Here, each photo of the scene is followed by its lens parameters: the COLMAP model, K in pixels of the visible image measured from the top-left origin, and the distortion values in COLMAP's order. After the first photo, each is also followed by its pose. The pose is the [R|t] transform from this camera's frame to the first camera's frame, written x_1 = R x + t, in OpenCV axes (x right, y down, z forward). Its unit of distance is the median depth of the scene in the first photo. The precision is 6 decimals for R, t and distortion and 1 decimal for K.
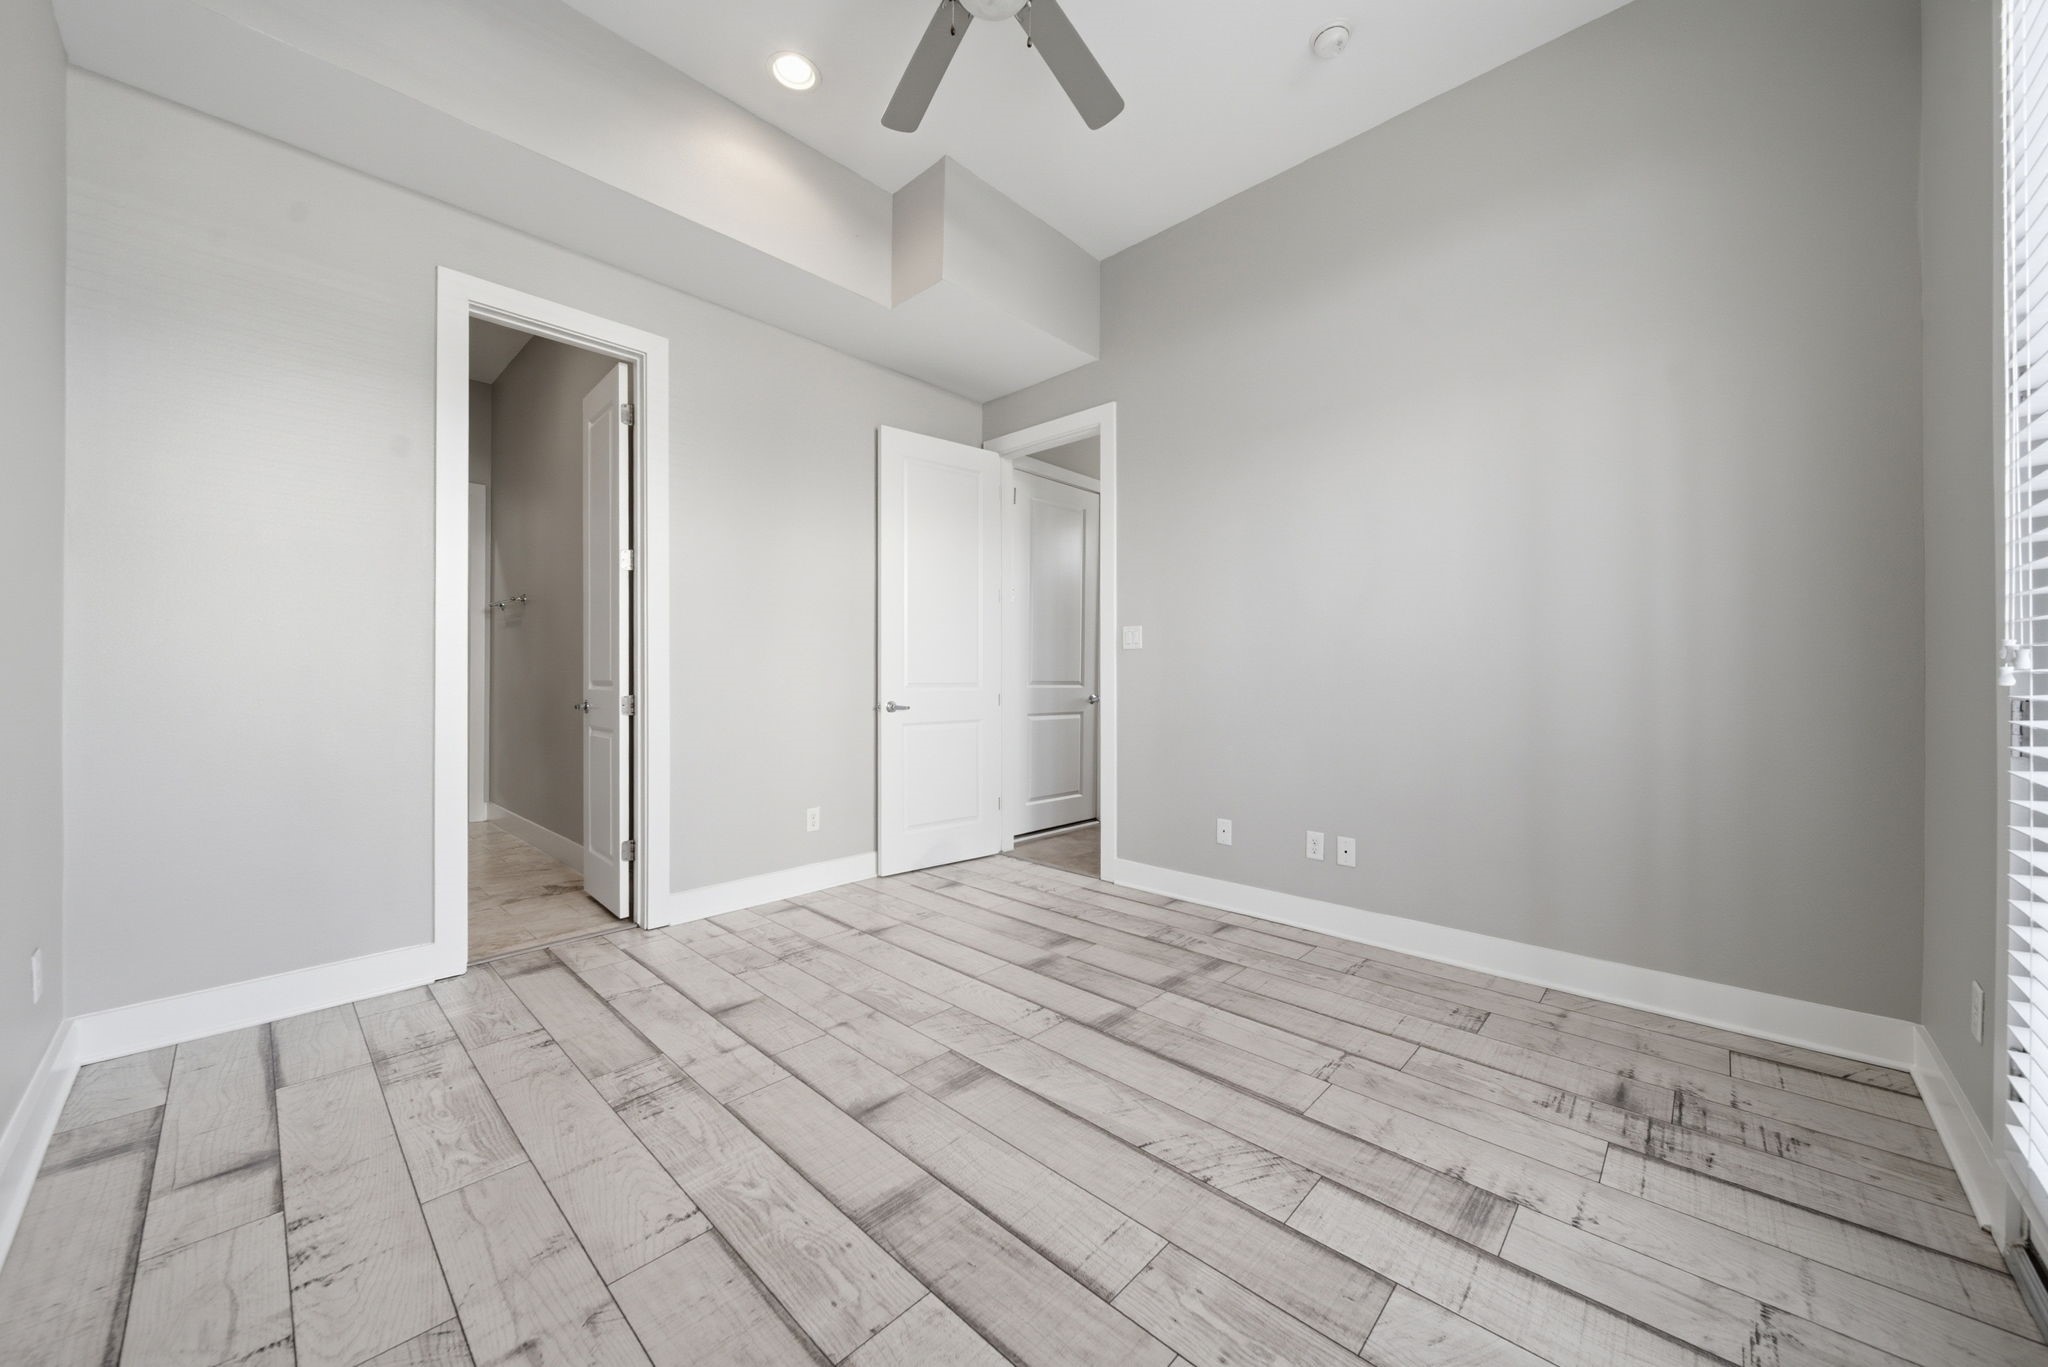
lens RADIAL K [[729.4, 0, 1024.0], [0, 729.4, 687.9], [0, 0, 1]] dist [-0.000385, -0.000520]
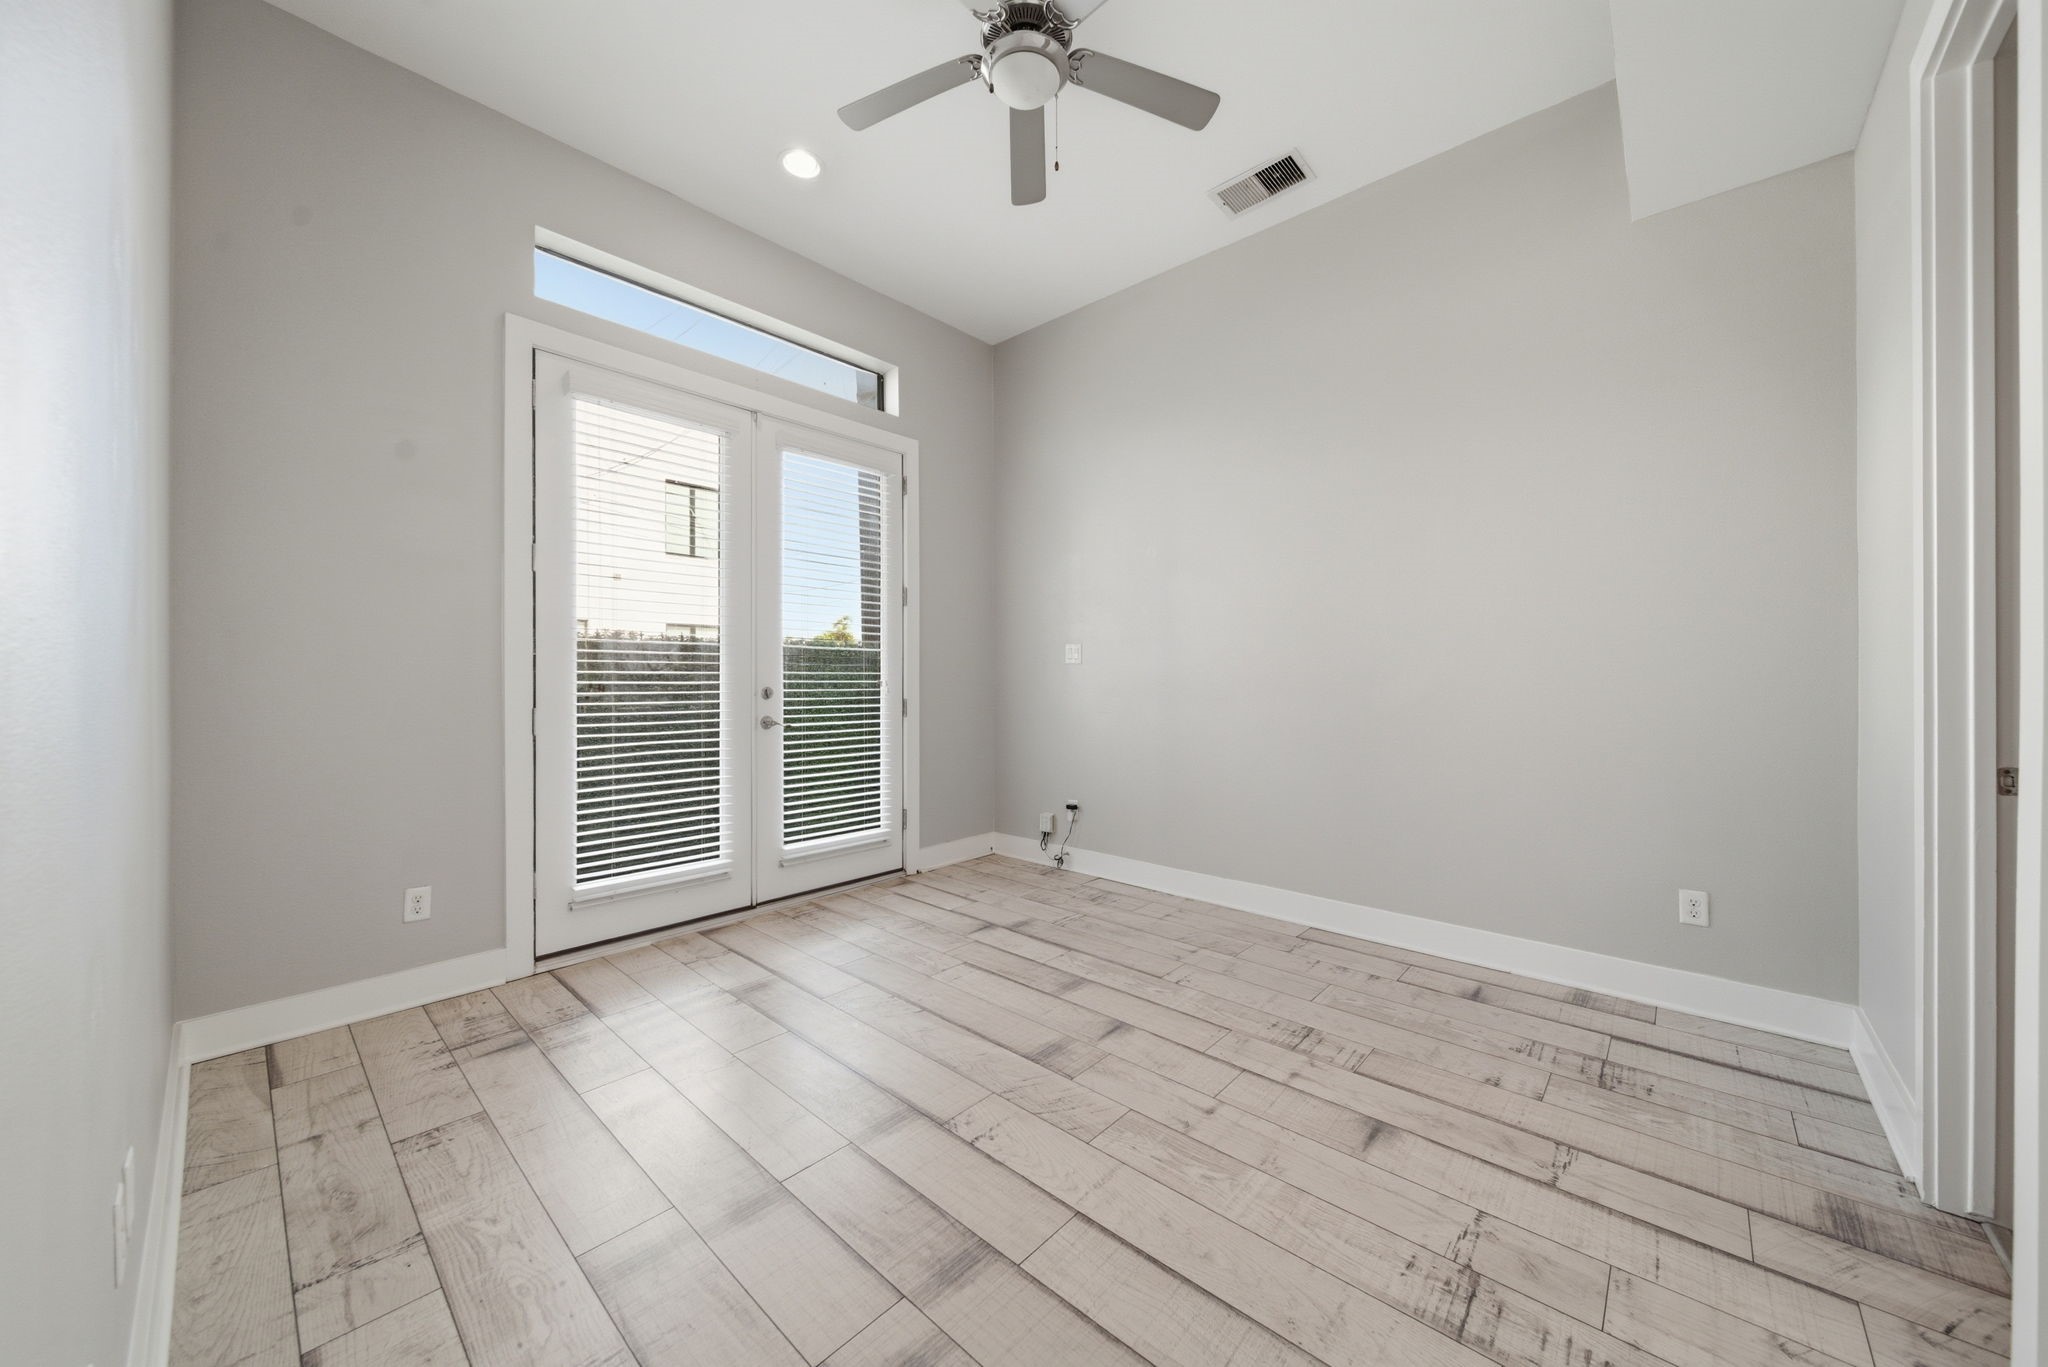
lens RADIAL K [[742.2, 0, 1024.4], [0, 742.2, 680.5], [0, 0, 1]] dist [0.001050, -0.000217]
pose [[-0.999821, 0.001788, -0.018818, -0.019372], [0.001388, 0.999774, 0.021212, -0.073399], [0.018852, 0.021182, -0.999598, 2.185112]]
